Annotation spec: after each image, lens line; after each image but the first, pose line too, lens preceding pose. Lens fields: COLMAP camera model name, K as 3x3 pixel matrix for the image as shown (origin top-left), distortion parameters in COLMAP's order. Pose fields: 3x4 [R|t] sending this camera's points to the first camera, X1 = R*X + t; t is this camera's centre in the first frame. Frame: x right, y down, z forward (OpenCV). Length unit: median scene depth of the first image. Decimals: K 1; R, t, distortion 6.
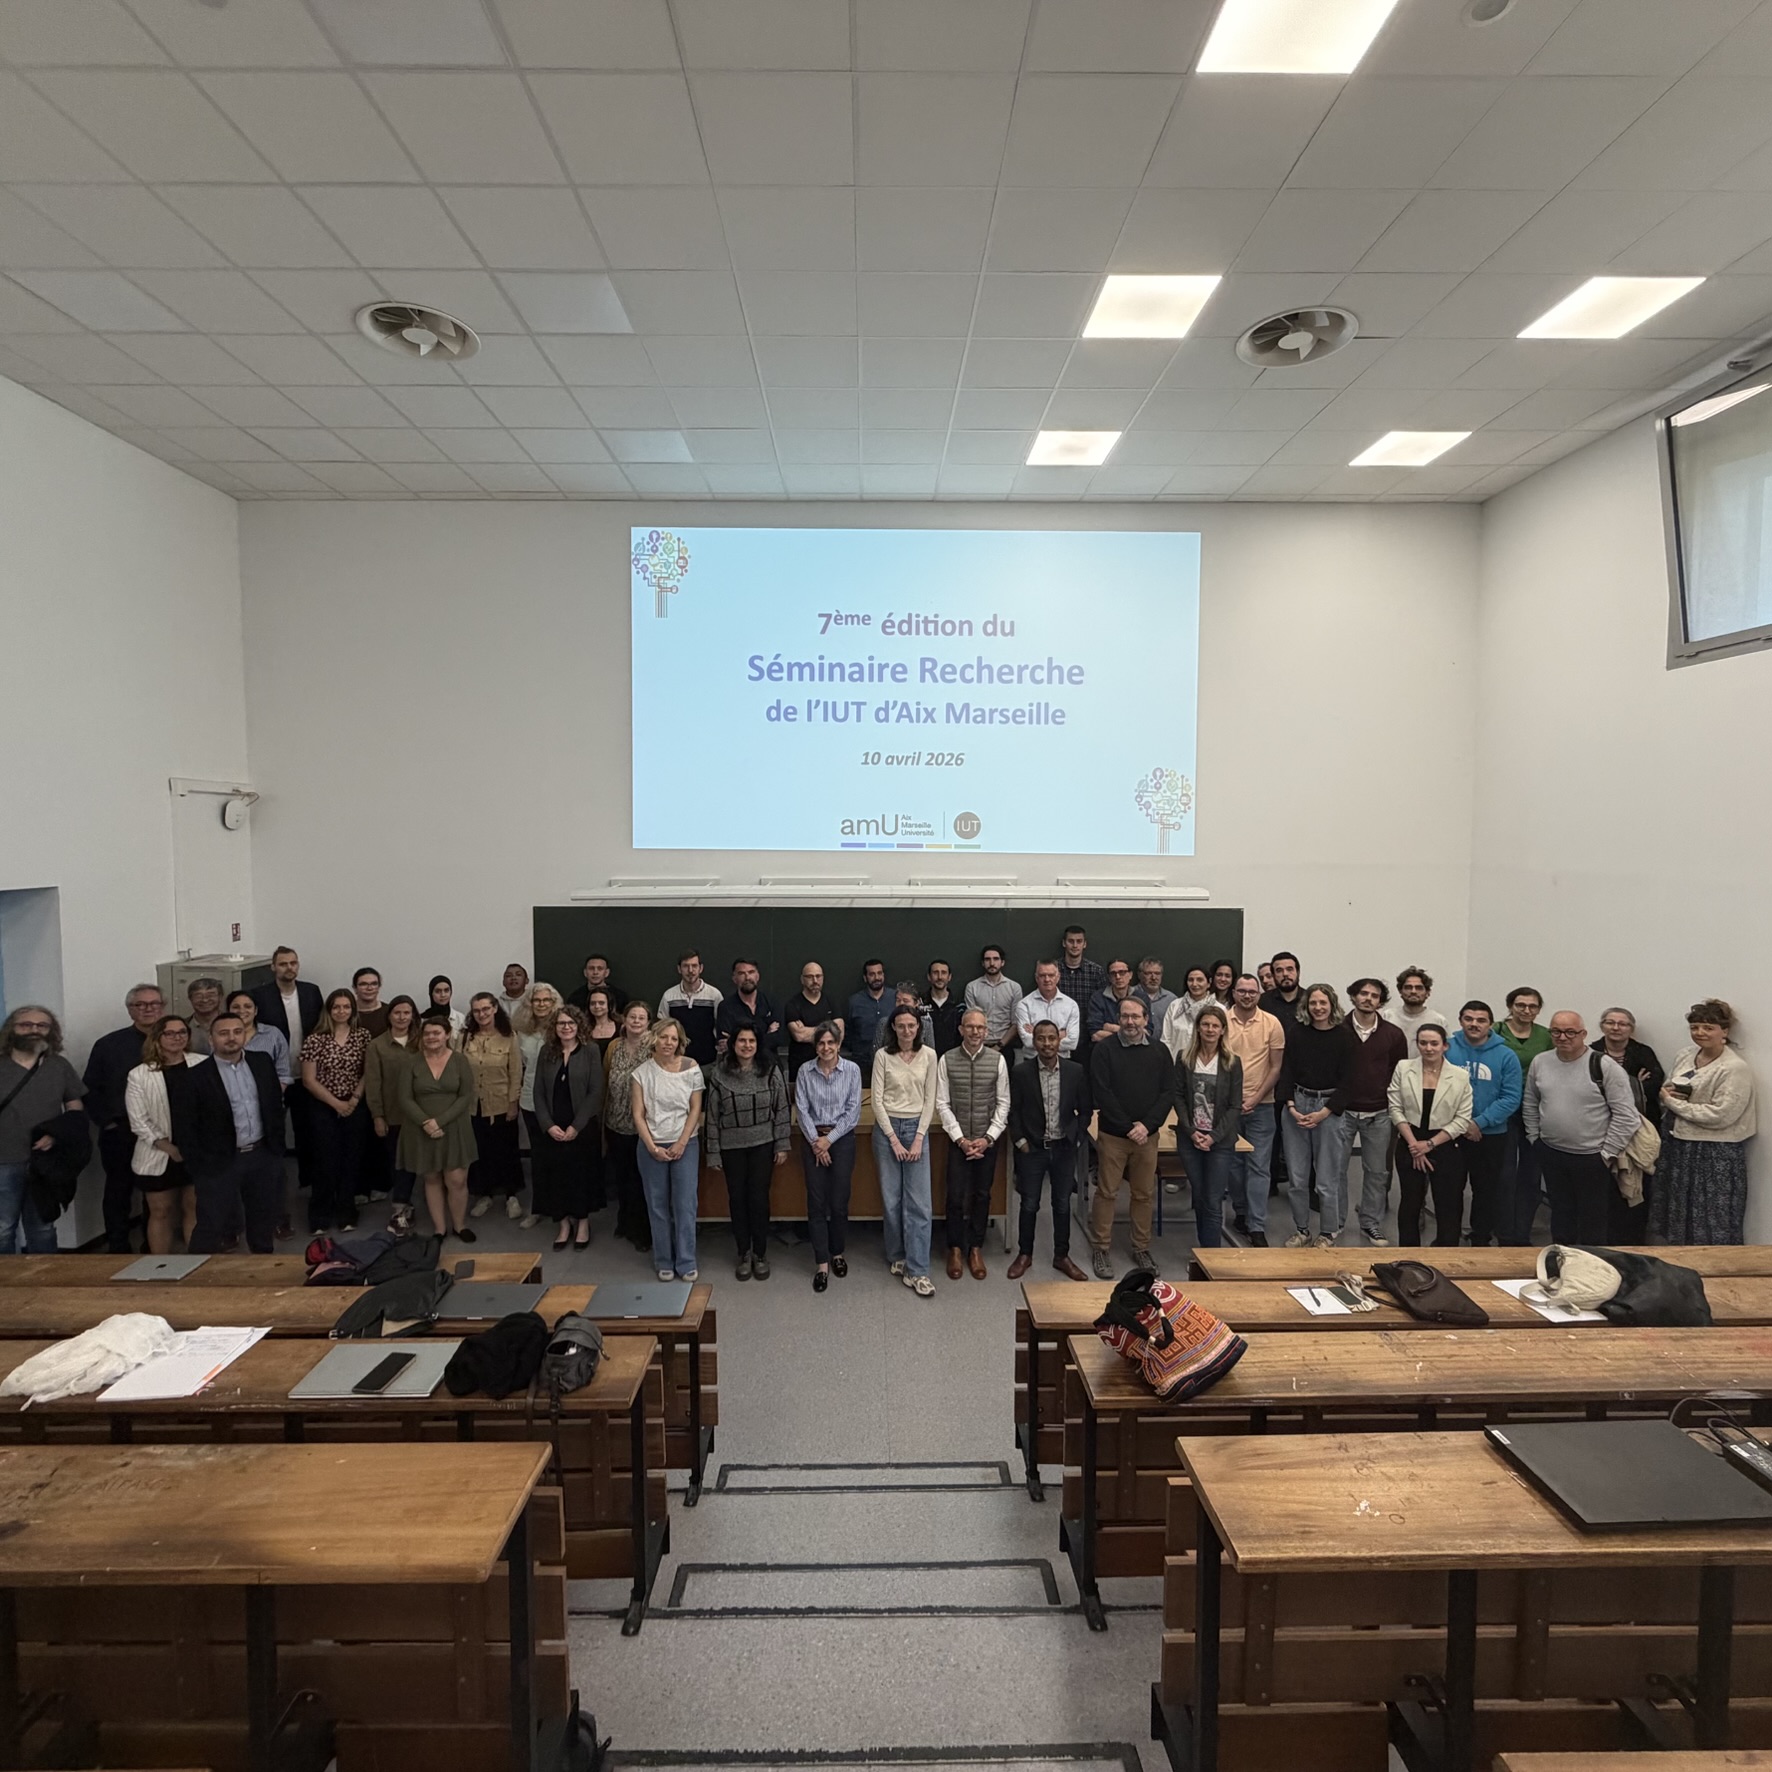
lens RADIAL K [[968.0, 0, 886.9], [0, 968.0, 887.0], [0, 0, 1]] dist [-0.003714, -0.001440]
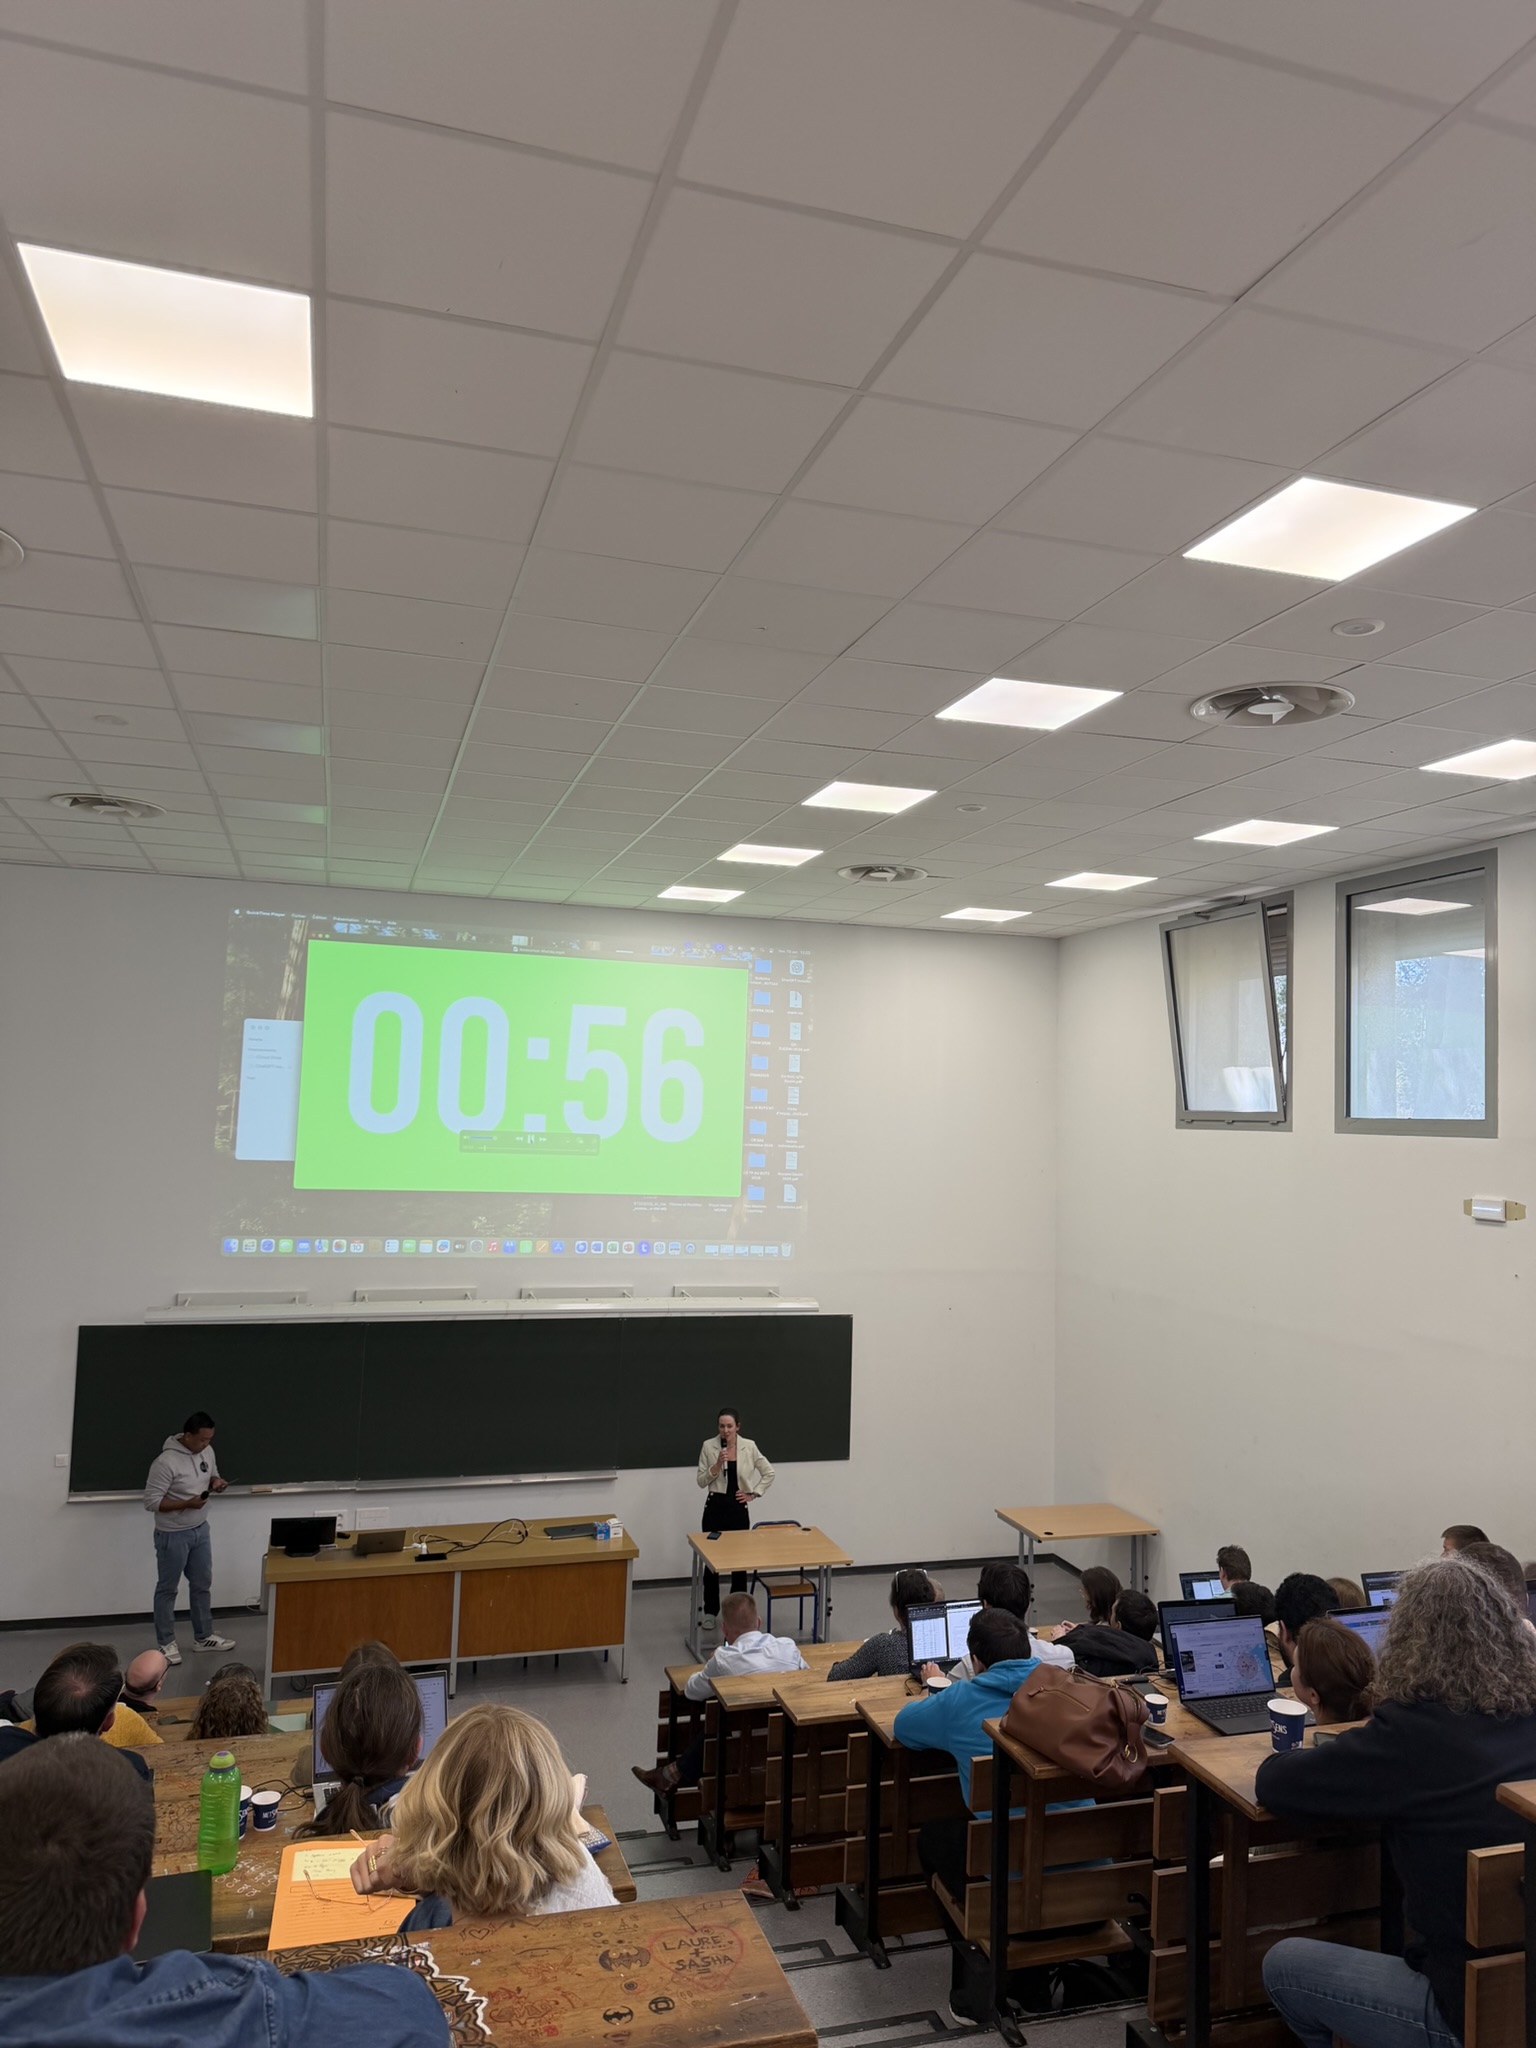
lens RADIAL K [[1446.5, 0, 763.0], [0, 1446.5, 1027.6], [0, 0, 1]] dist [0.002941, 0.000131]
pose [[0.964576, 0.037542, 0.261120, -0.179818], [-0.009293, 0.994043, -0.108590, -0.153833], [-0.263641, 0.102317, 0.959179, -0.645880]]
